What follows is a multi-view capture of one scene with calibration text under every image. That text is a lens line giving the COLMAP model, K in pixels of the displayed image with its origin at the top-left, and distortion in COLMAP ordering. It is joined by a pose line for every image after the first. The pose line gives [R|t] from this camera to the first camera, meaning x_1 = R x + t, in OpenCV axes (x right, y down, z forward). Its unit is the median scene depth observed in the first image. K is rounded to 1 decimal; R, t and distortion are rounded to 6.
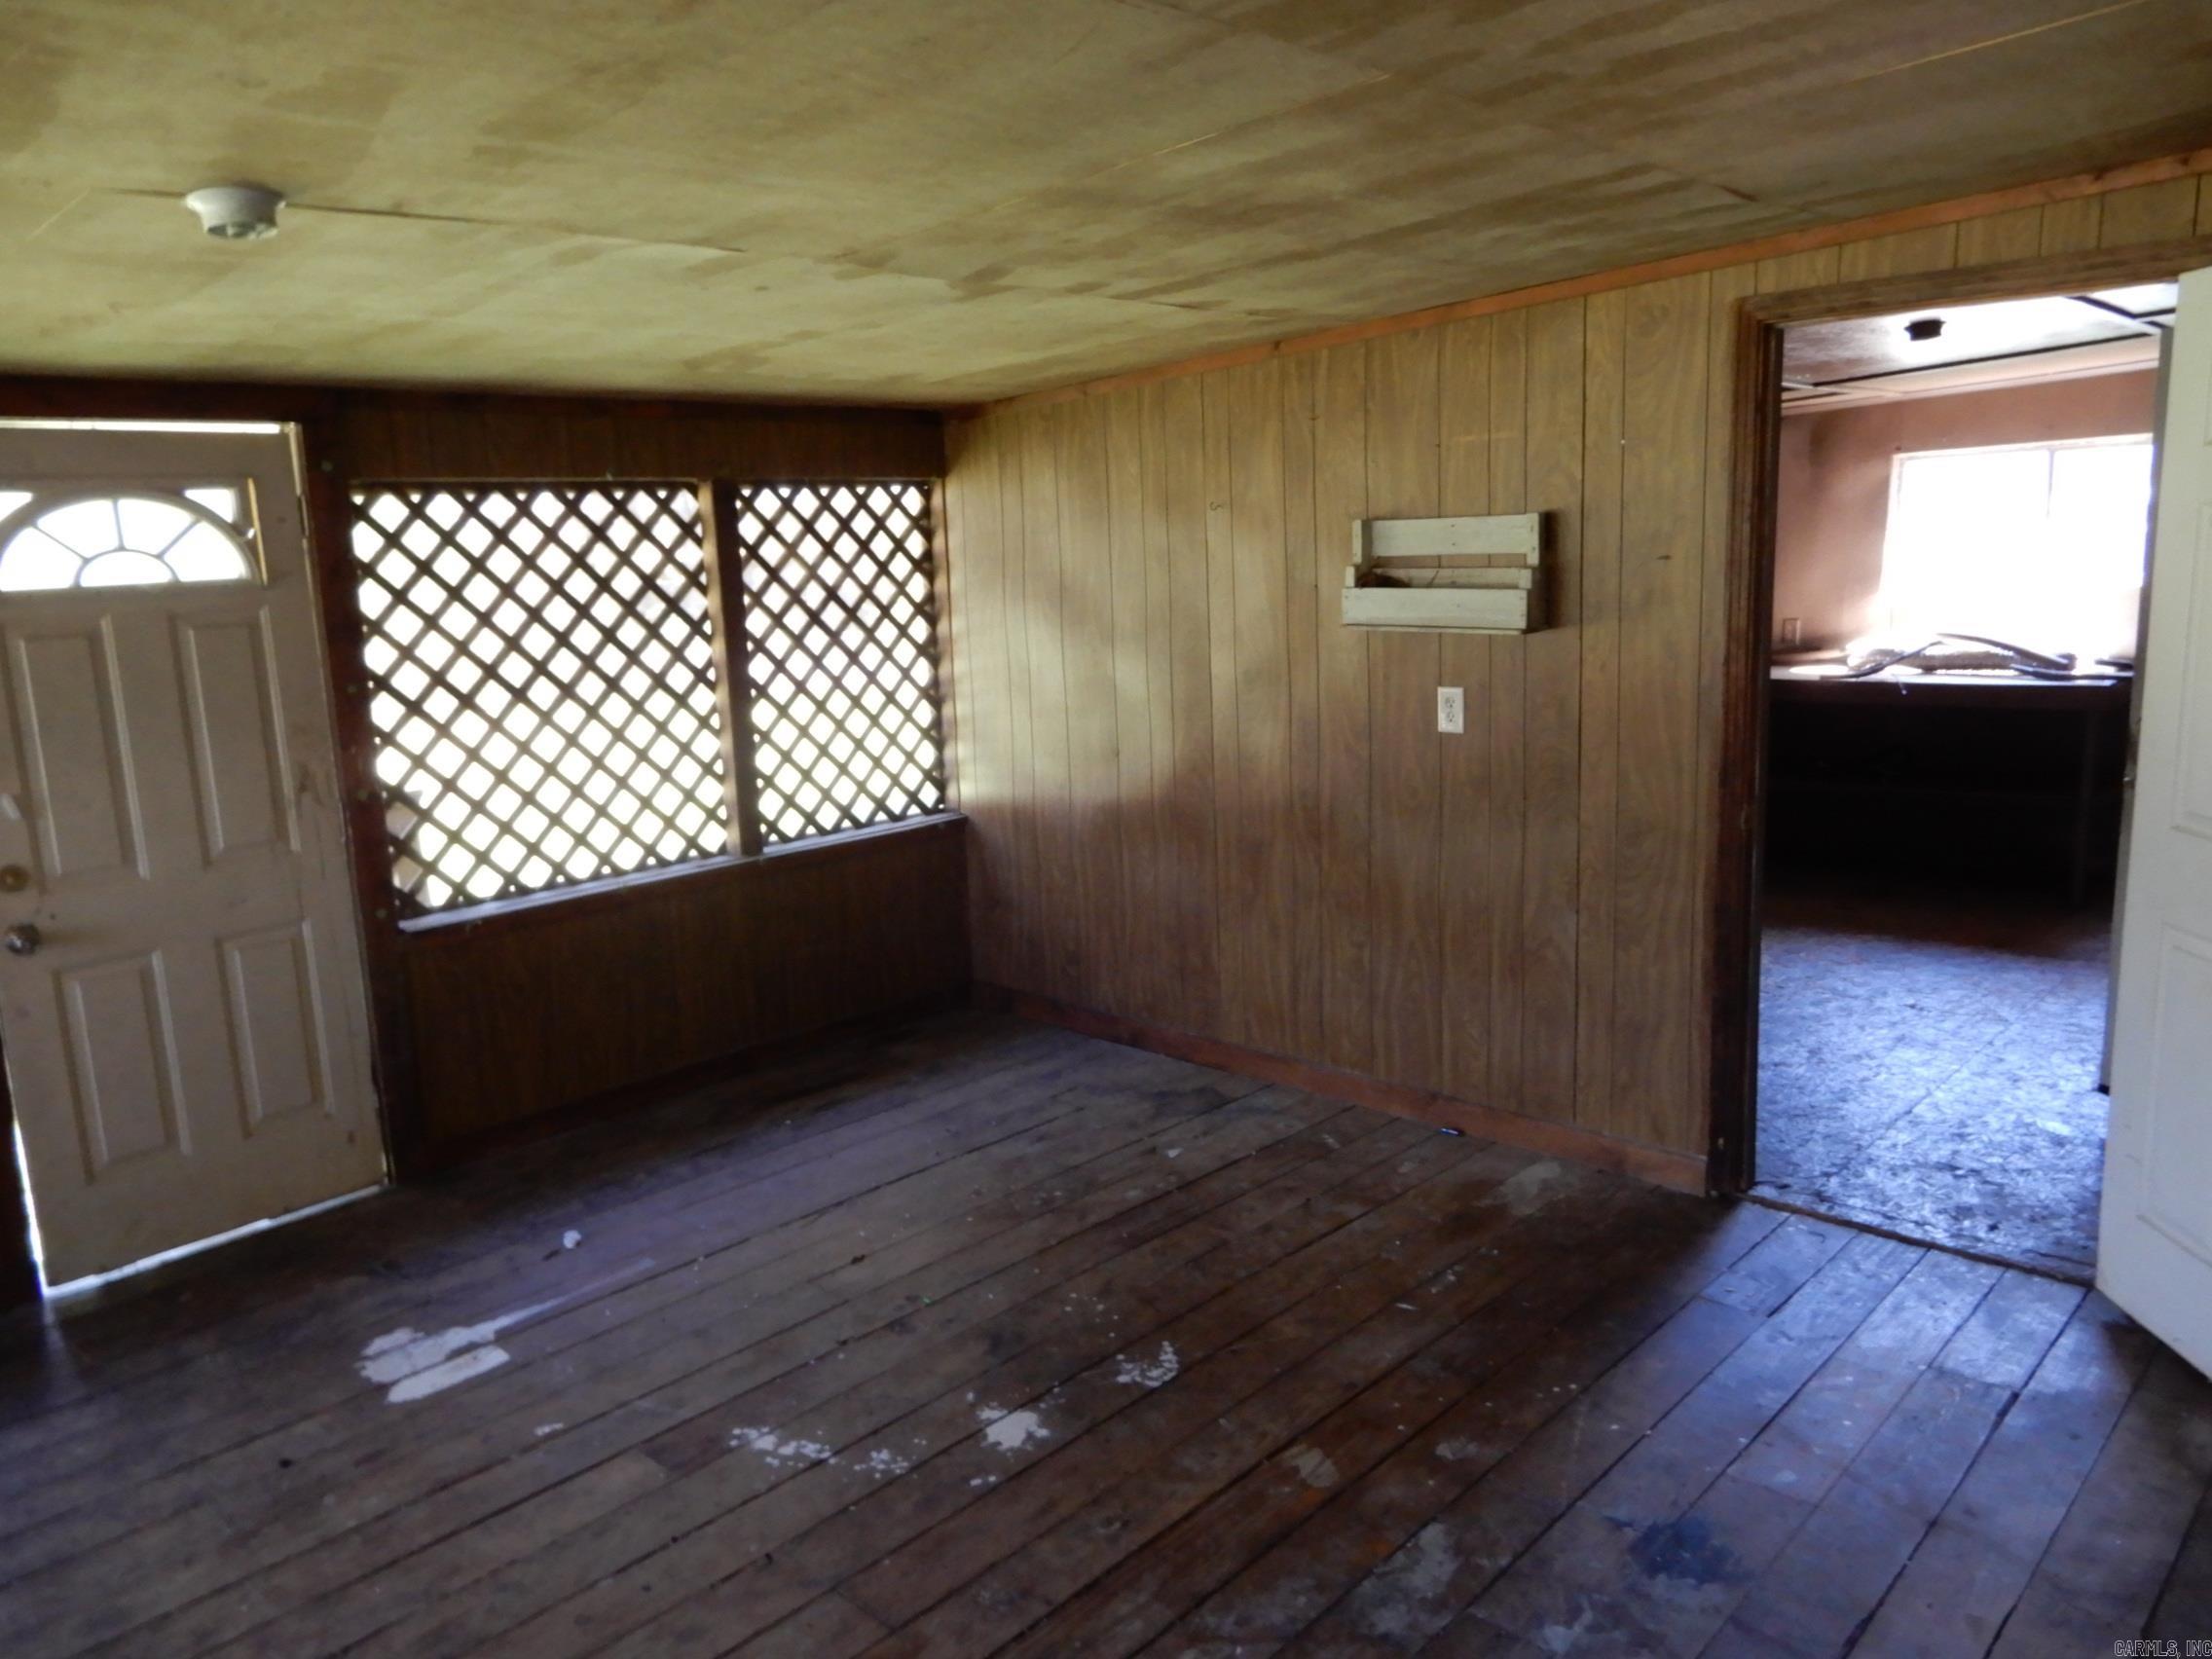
lens RADIAL K [[1573.4, 0, 1102.8], [0, 1573.4, 823.6], [0, 0, 1]] dist [0.000149, -0.003155]
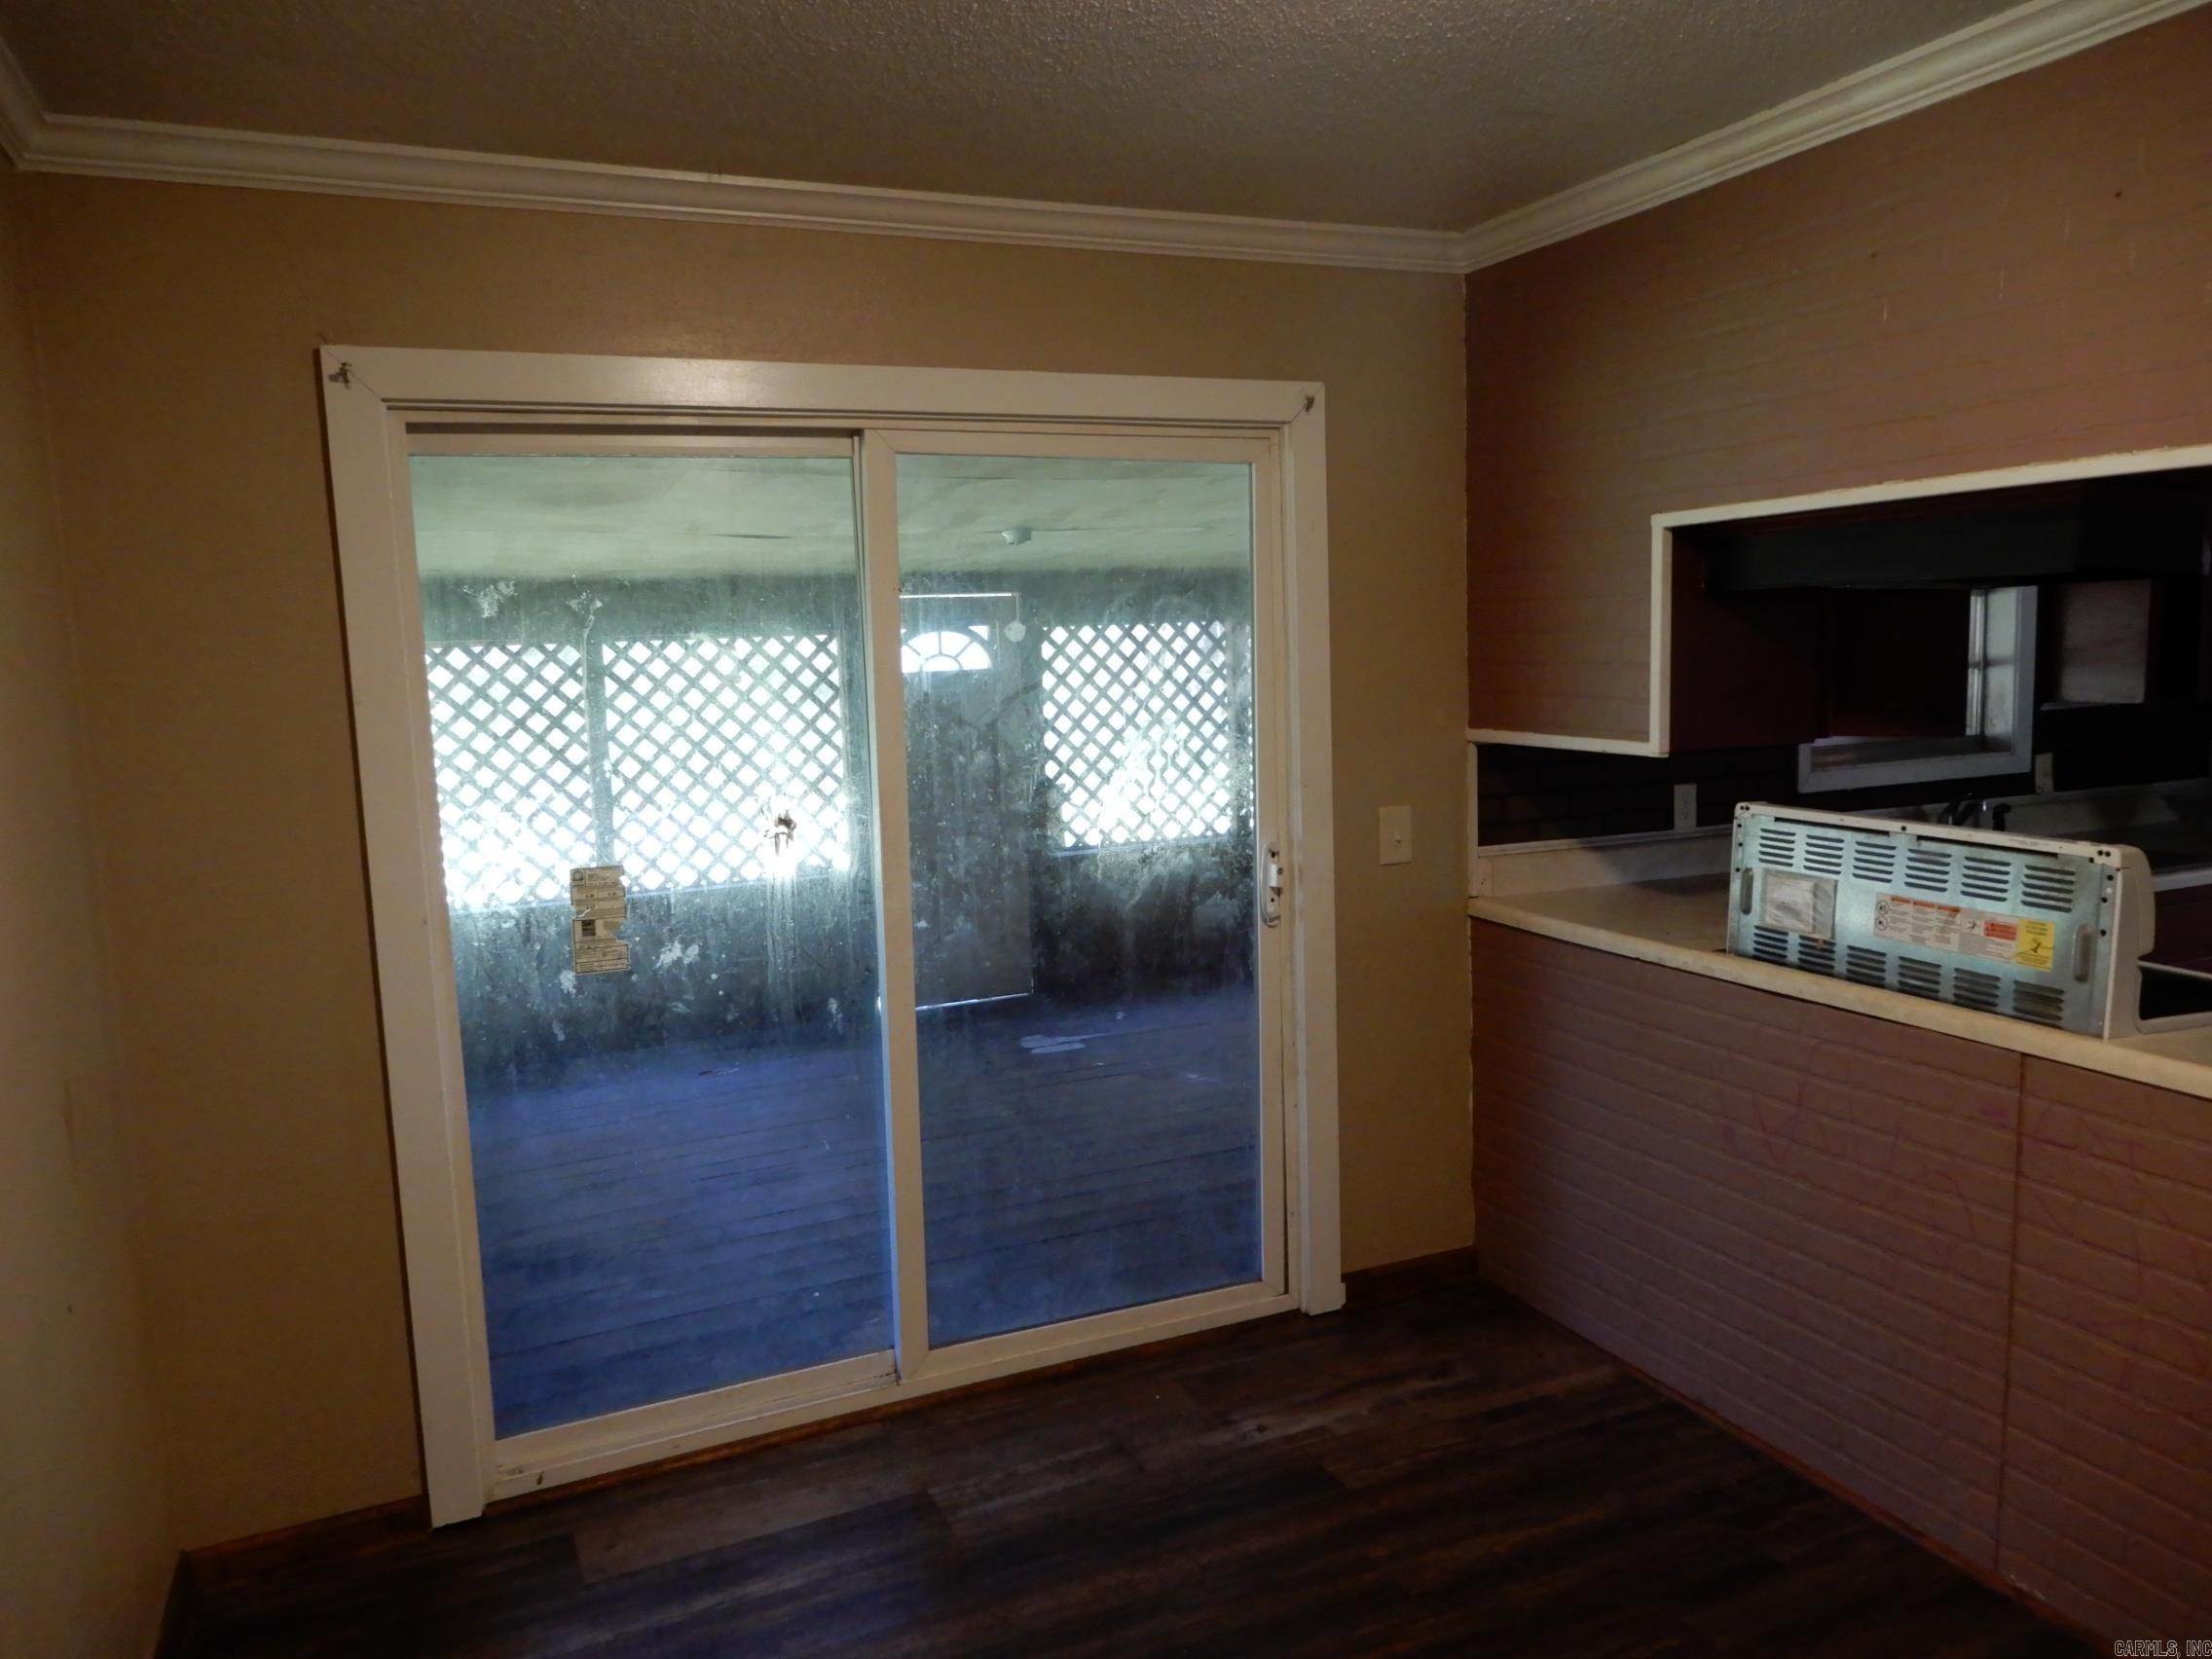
lens RADIAL K [[1573.4, 0, 1114.9], [0, 1573.4, 824.6], [0, 0, 1]] dist [0.000149, -0.003155]
pose [[0.929313, 0.048672, -0.366072, 0.333932], [-0.069027, 0.996700, -0.042714, 0.112741], [0.362785, 0.064963, 0.929606, -0.770412]]
